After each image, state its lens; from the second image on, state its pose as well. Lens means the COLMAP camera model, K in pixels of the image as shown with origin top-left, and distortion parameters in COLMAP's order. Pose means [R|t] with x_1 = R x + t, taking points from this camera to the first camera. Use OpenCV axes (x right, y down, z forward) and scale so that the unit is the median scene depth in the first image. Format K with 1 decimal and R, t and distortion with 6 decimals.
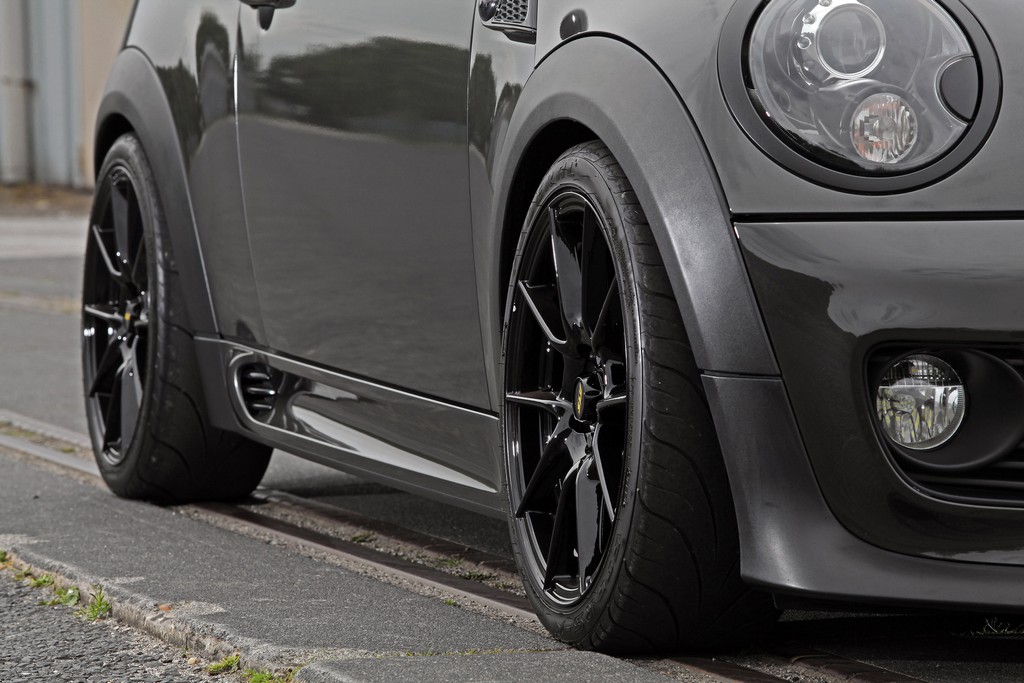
lens RADIAL K [[5714.5, 0, 515.0], [0, 5714.5, 348.2], [0, 0, 1]] dist [1.603644, 0.000000]
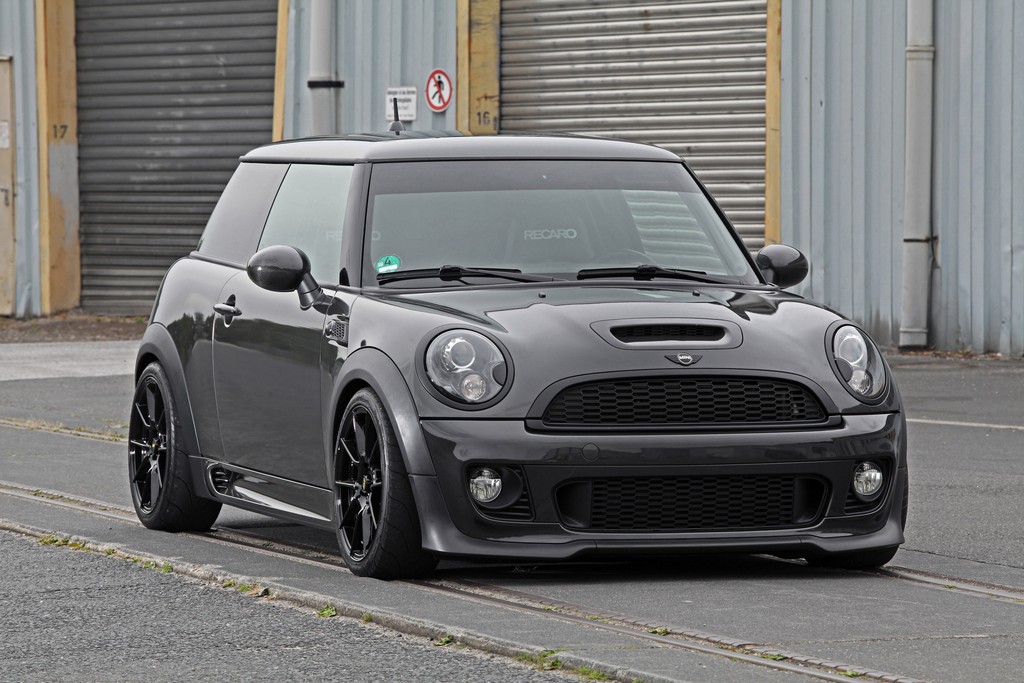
lens RADIAL K [[5942.7, 0, 518.5], [0, 5942.7, 339.4], [0, 0, 1]] dist [1.916632, 0.000000]
pose [[0.999198, 0.005109, 0.039708, -0.027040], [-0.004496, 0.999870, -0.015509, -0.015420], [-0.039783, 0.015318, 0.999091, -1.756281]]
